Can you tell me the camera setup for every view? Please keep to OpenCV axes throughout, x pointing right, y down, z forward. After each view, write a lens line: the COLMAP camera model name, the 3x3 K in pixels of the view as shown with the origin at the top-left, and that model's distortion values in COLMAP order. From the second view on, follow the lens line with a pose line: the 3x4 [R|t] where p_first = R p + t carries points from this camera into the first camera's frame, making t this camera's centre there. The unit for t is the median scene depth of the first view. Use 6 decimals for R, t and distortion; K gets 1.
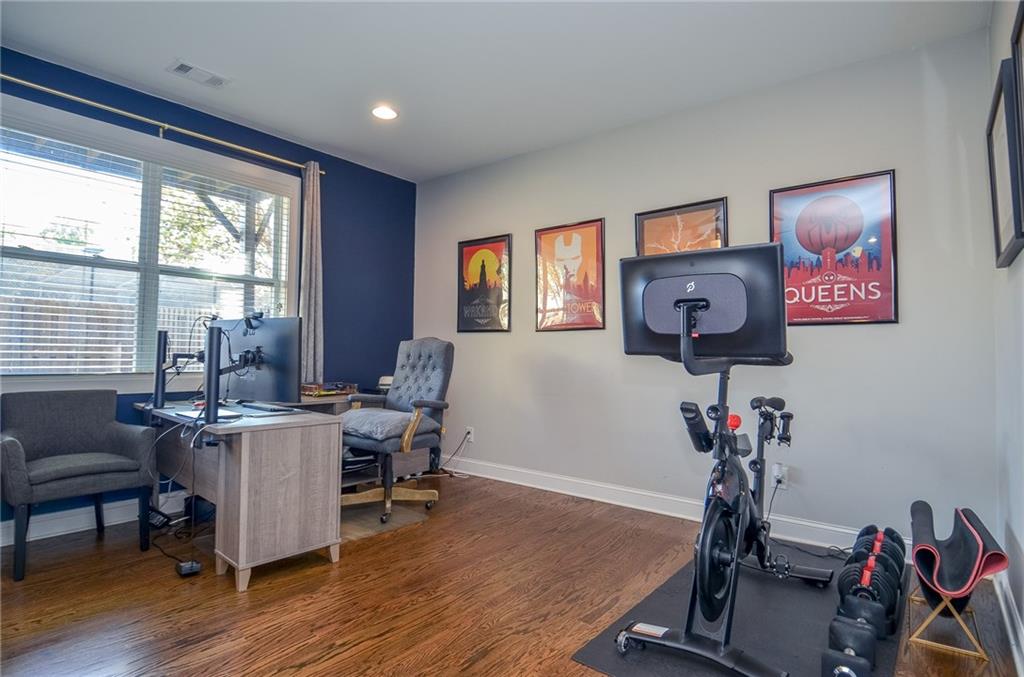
lens RADIAL K [[531.8, 0, 520.7], [0, 531.8, 336.1], [0, 0, 1]] dist [0.020878, -0.031106]
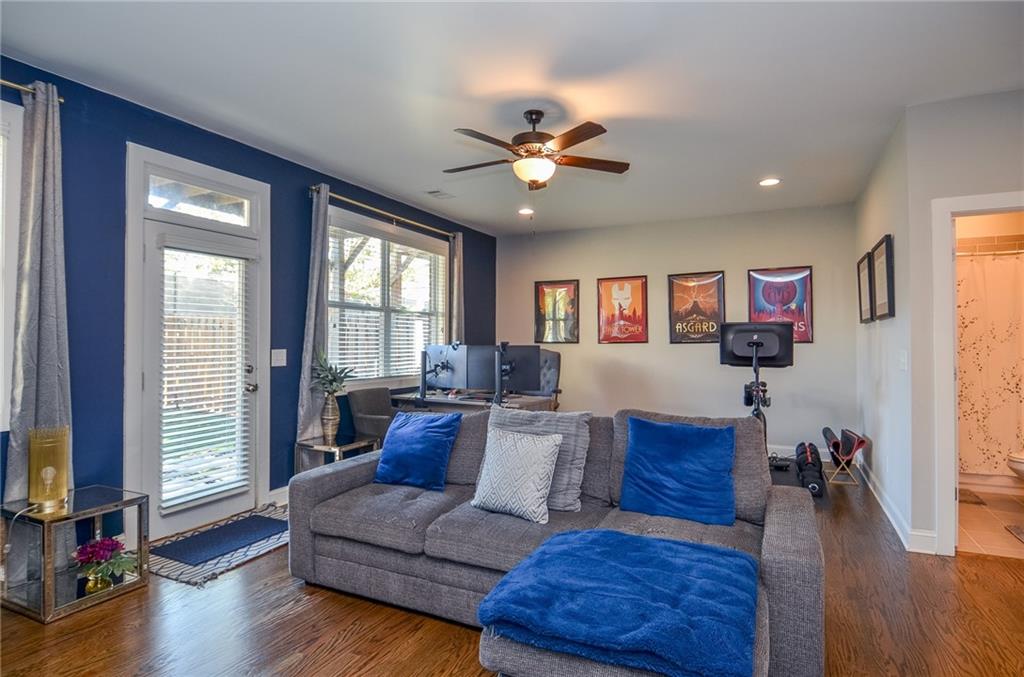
lens RADIAL K [[531.8, 0, 520.7], [0, 531.8, 336.1], [0, 0, 1]] dist [0.020878, -0.031106]
pose [[0.977912, -0.009275, 0.208810, -0.578904], [0.004967, 0.999764, 0.021143, -0.071762], [-0.208957, -0.019639, 0.977728, -0.542226]]
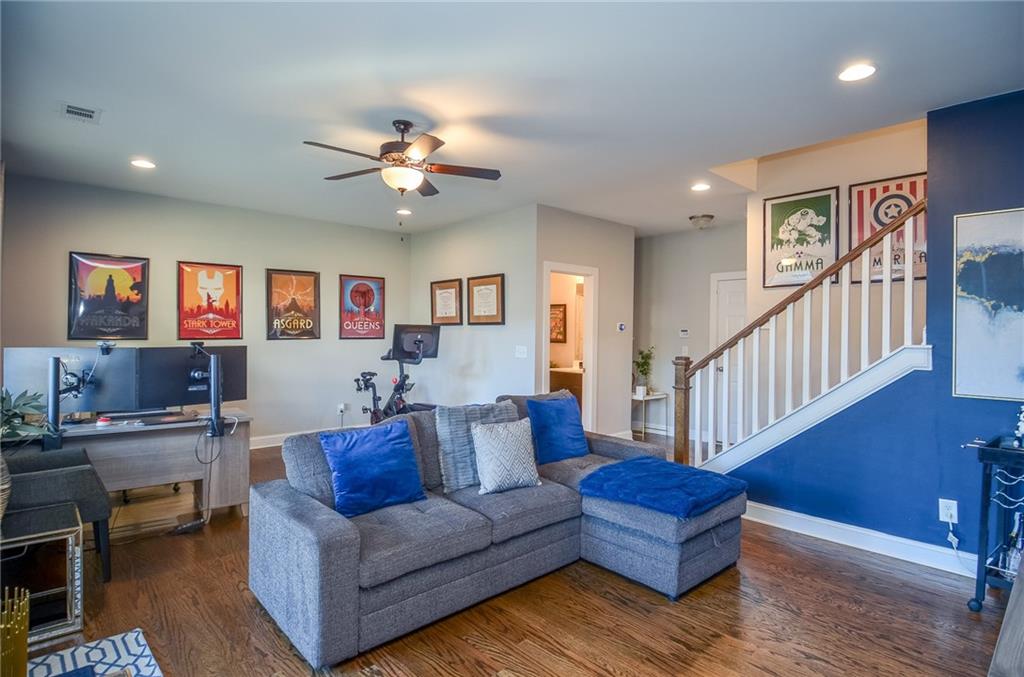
lens RADIAL K [[531.8, 0, 520.7], [0, 531.8, 336.1], [0, 0, 1]] dist [0.020878, -0.031106]
pose [[0.162619, -0.014904, 0.986576, -1.235692], [-0.038379, 0.999034, 0.021418, -0.085940], [-0.985942, -0.041347, 0.161890, -0.040113]]
